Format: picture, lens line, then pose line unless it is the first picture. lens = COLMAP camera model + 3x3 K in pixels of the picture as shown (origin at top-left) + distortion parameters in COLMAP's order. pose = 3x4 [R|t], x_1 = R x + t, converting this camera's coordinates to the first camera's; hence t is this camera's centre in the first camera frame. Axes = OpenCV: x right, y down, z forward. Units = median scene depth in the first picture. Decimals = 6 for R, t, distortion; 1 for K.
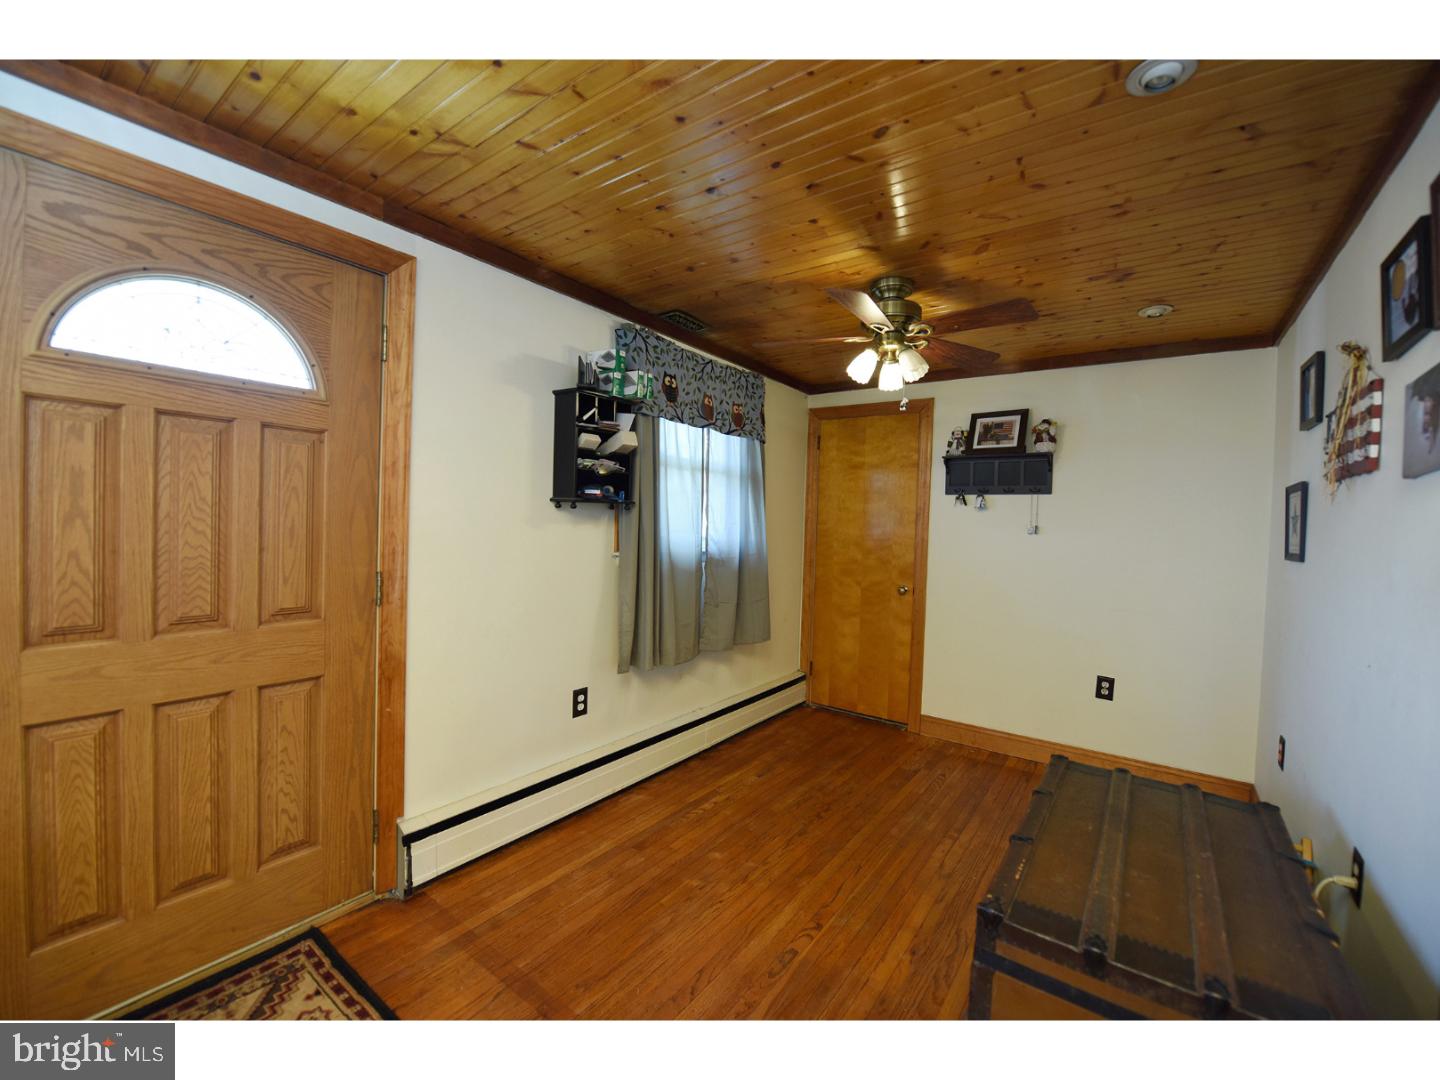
lens RADIAL K [[577.5, 0, 722.8], [0, 577.5, 536.6], [0, 0, 1]] dist [-0.017551, -0.001137]
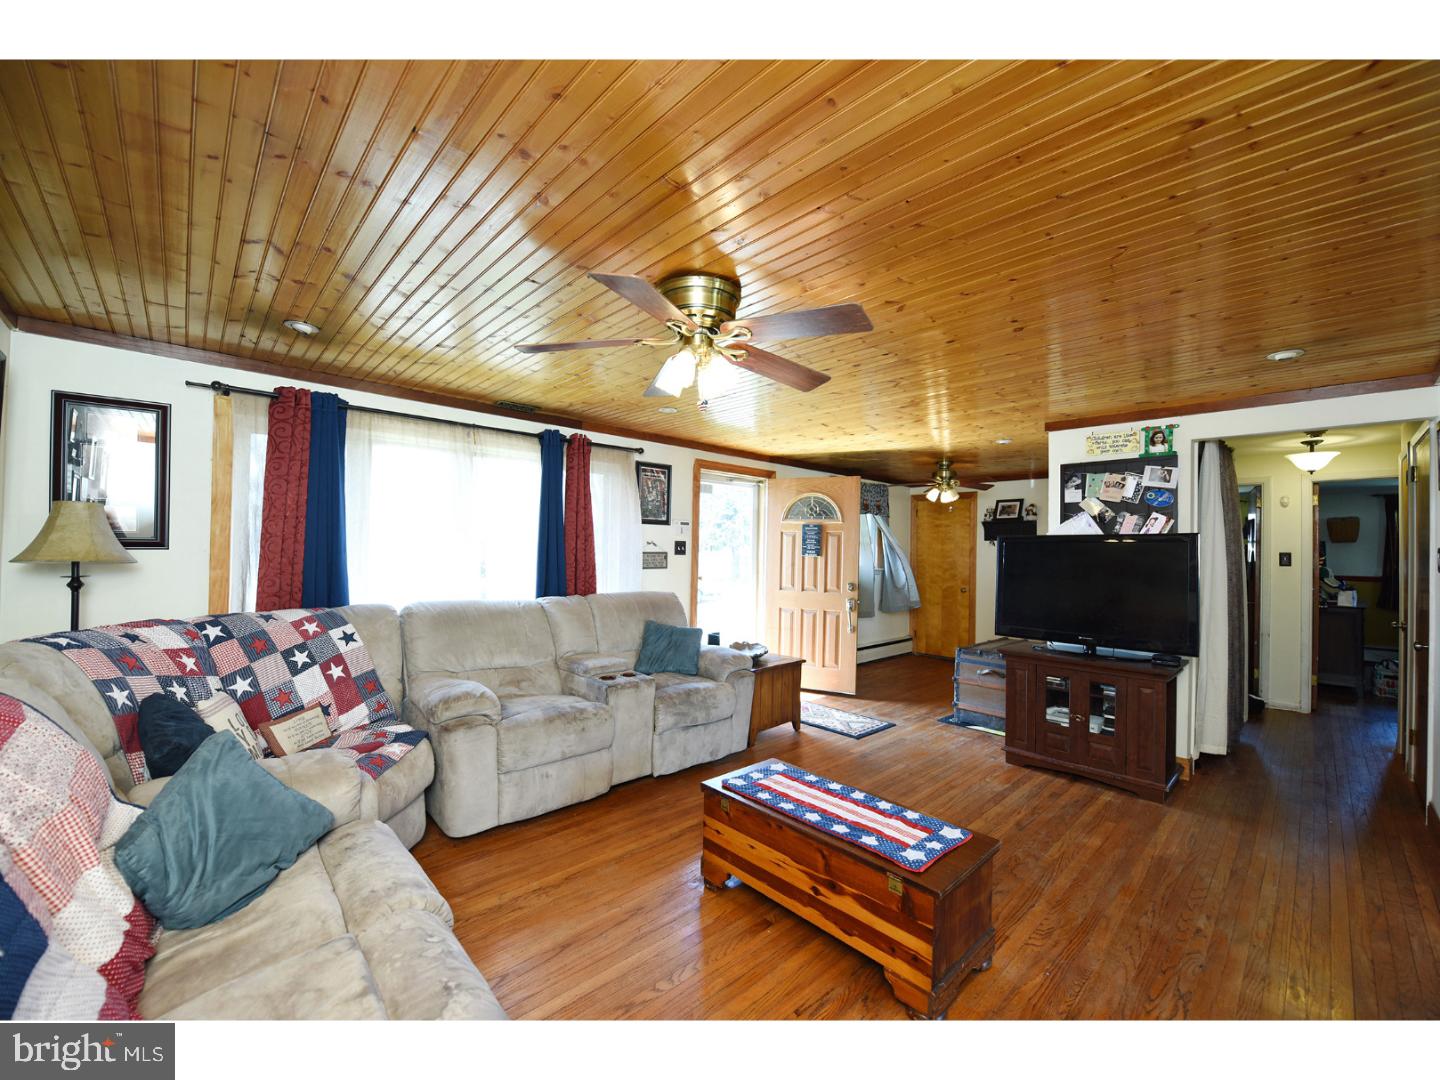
lens RADIAL K [[577.5, 0, 722.6], [0, 577.5, 544.4], [0, 0, 1]] dist [-0.017551, -0.001137]
pose [[0.984324, -0.013520, -0.175851, -0.283515], [0.006578, 0.999178, -0.040005, 0.023146], [0.176247, 0.038221, 0.983604, -2.101816]]
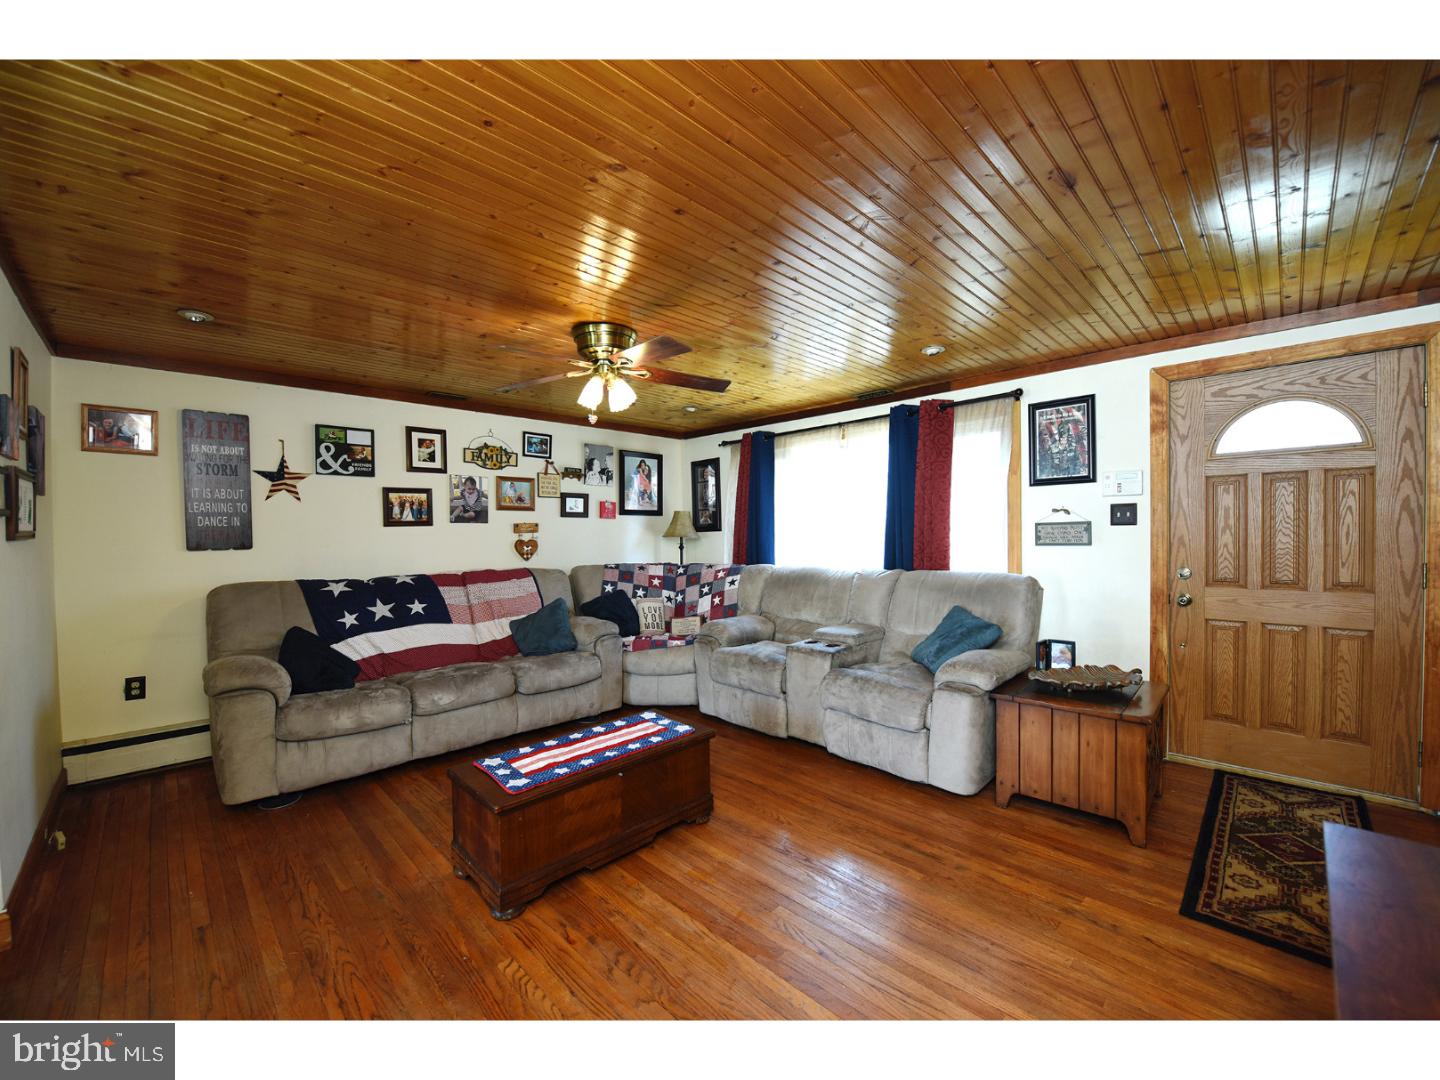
lens RADIAL K [[577.5, 0, 713.2], [0, 577.5, 542.0], [0, 0, 1]] dist [-0.017551, -0.001137]
pose [[-0.166999, -0.004870, -0.985945, 0.980209], [-0.012132, 0.999922, -0.002884, 0.034975], [0.985882, 0.011480, -0.167045, -0.431127]]
